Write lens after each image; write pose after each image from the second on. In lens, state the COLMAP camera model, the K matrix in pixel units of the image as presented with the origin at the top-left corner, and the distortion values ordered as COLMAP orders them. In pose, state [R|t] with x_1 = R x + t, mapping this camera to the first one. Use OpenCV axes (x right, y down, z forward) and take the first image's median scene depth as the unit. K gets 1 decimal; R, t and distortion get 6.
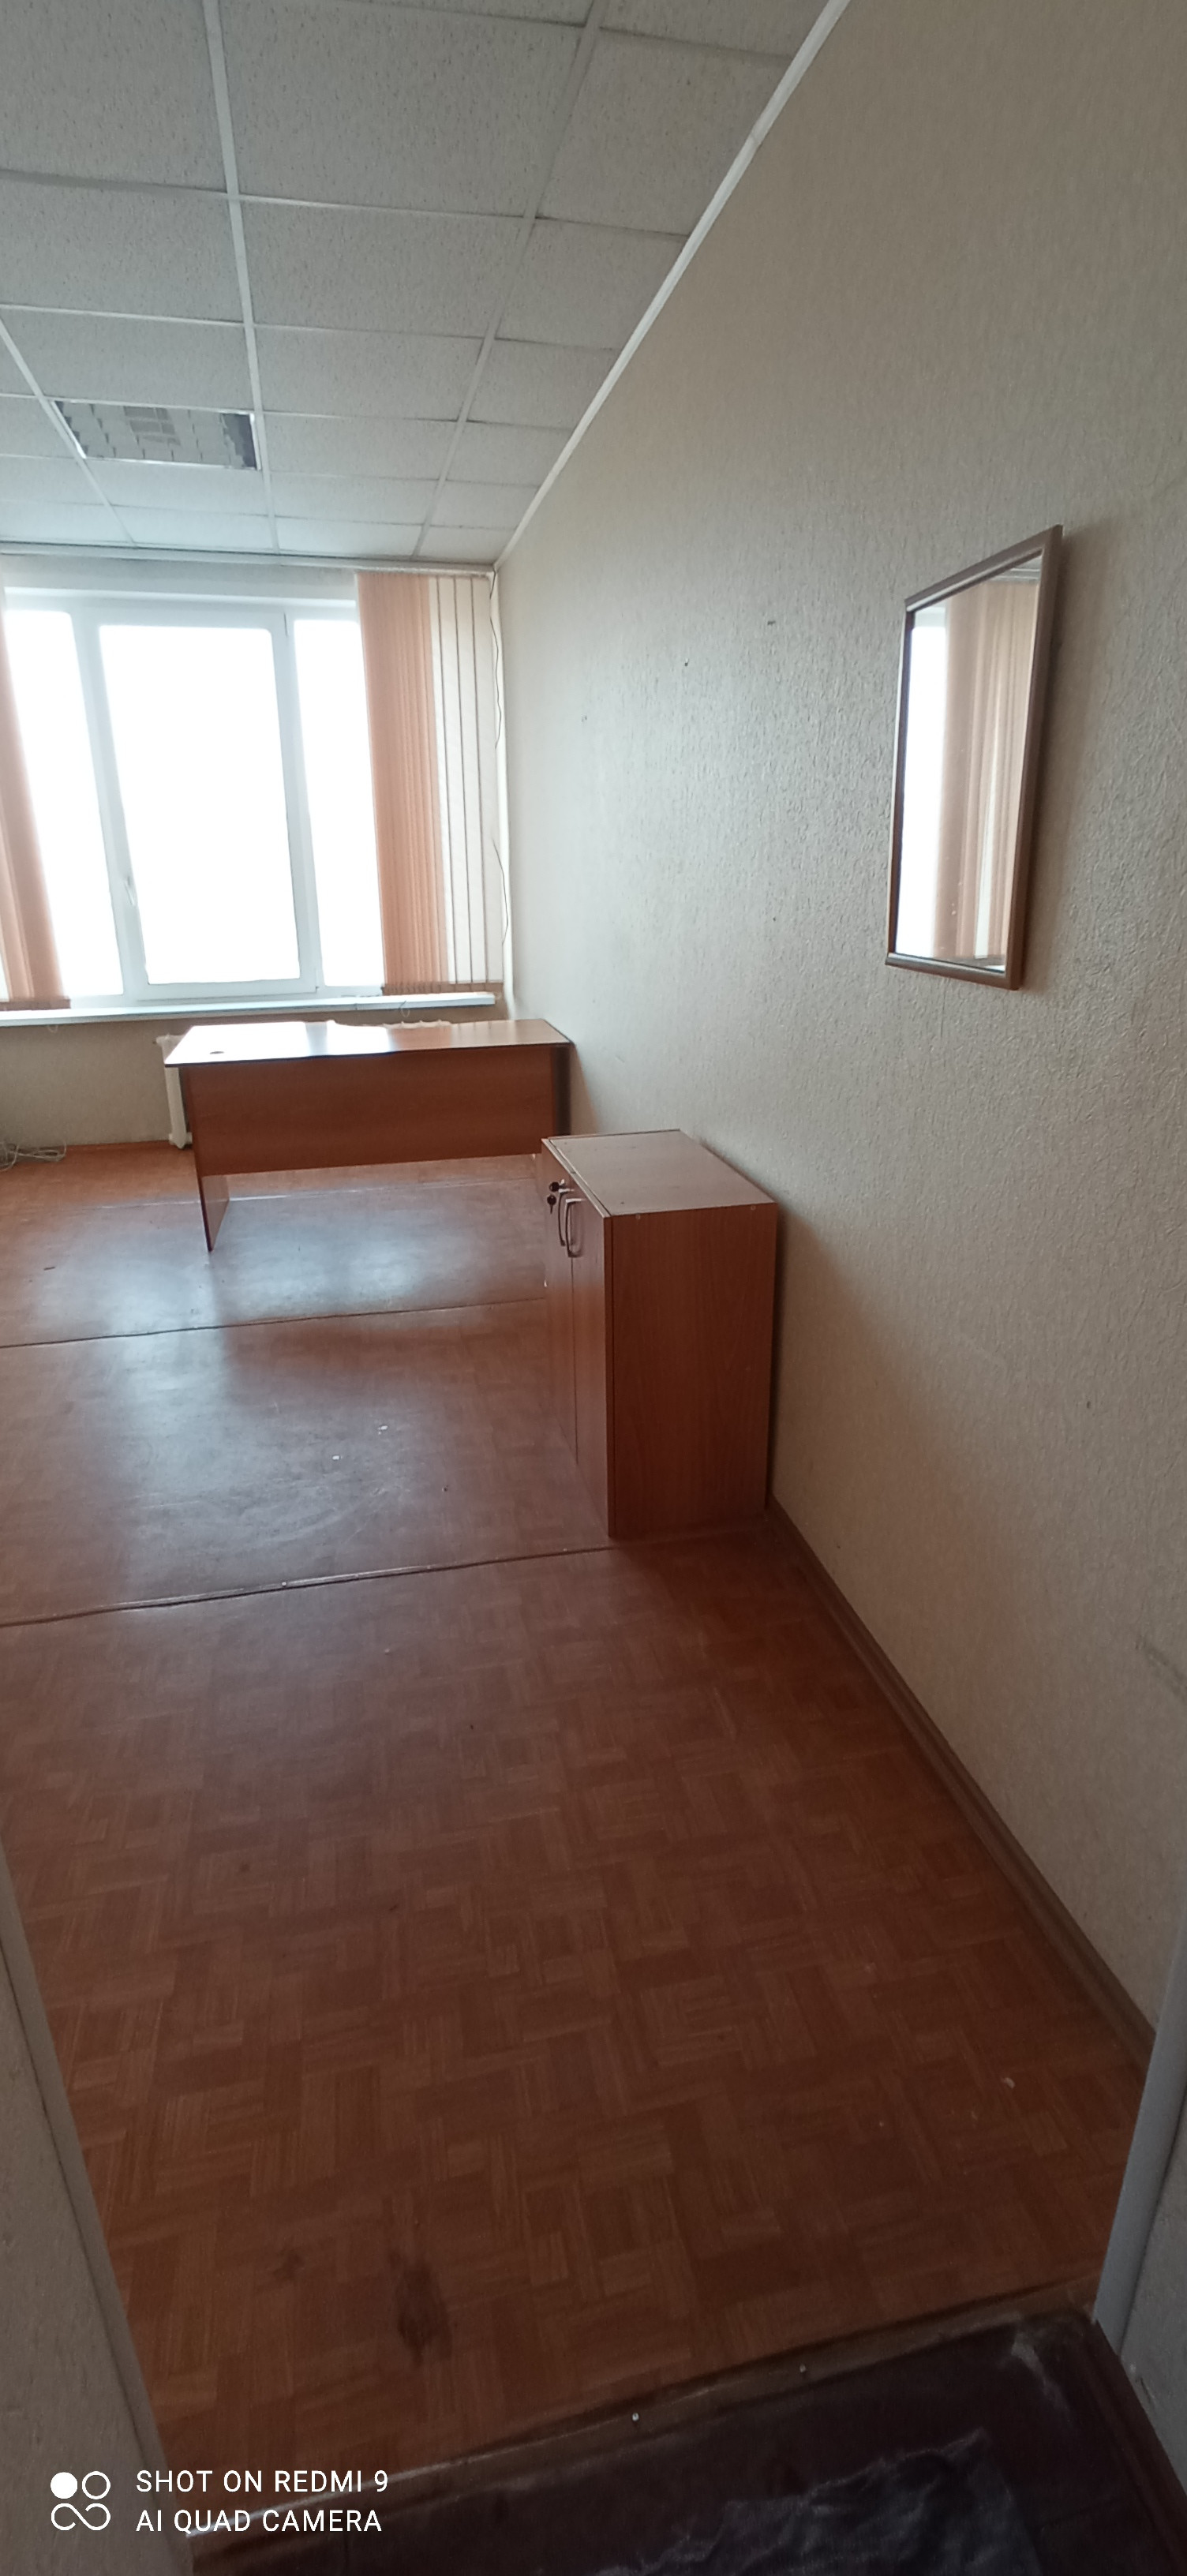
lens RADIAL K [[1174.6, 0, 593.5], [0, 1174.6, 1288.0], [0, 0, 1]] dist [-0.000073, 0.000938]
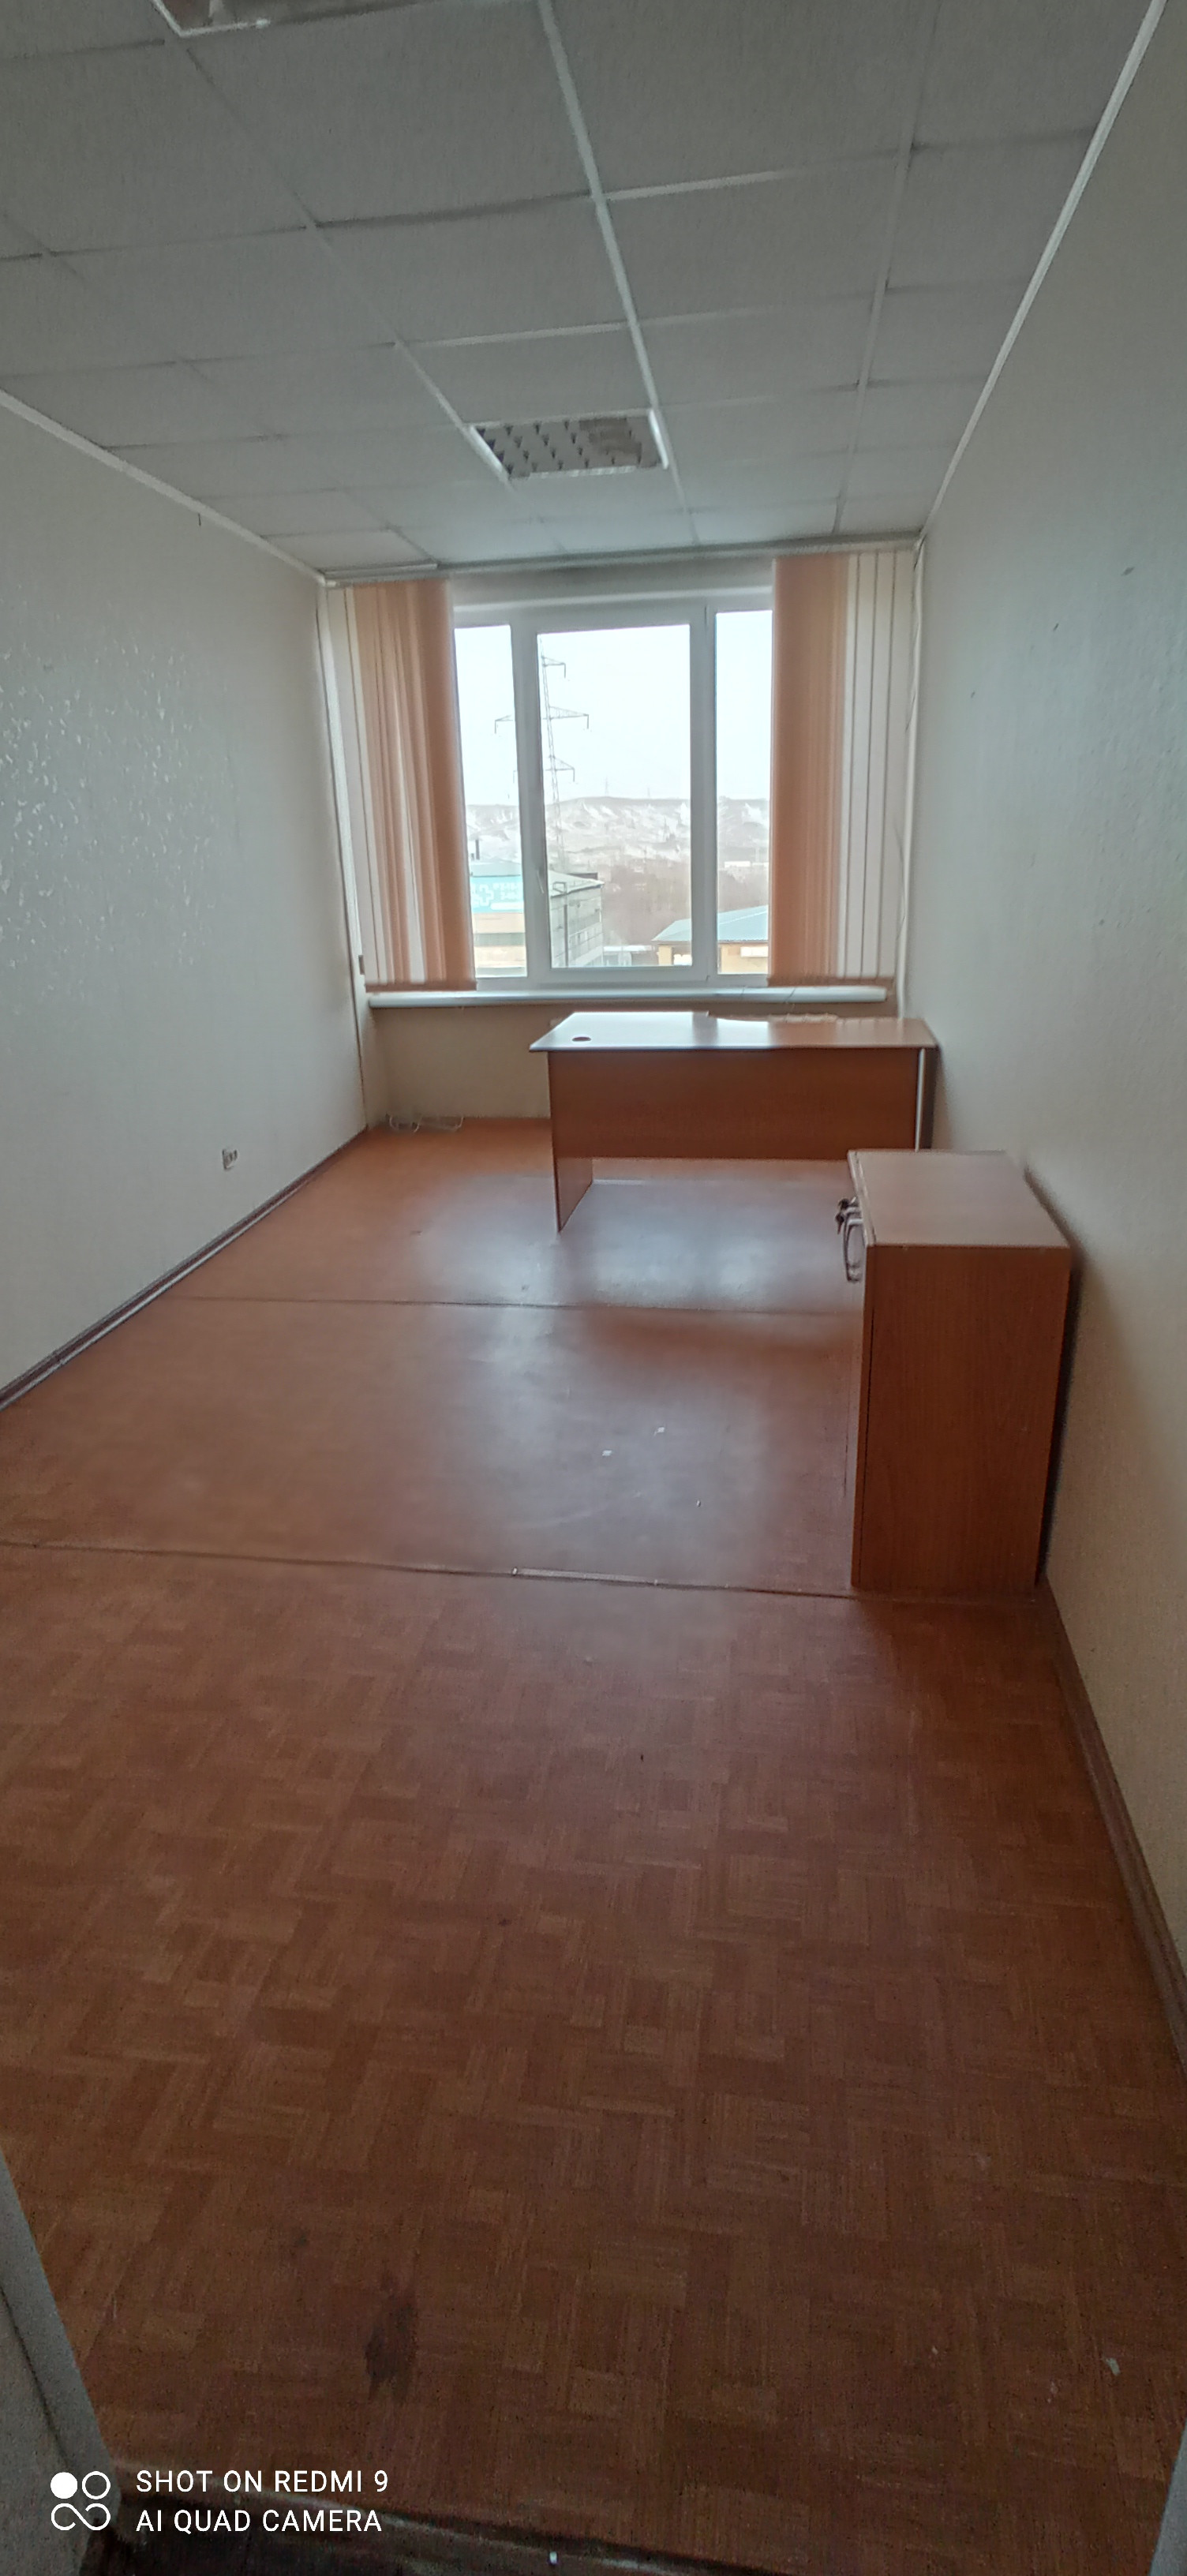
lens RADIAL K [[1173.7, 0, 593.5], [0, 1173.7, 1288.0], [0, 0, 1]] dist [0.006492, 0.000297]
pose [[0.931495, 0.107712, -0.347440, 0.089758], [-0.103657, 0.994152, 0.030295, -0.021837], [0.348671, 0.007795, 0.937213, 0.040460]]
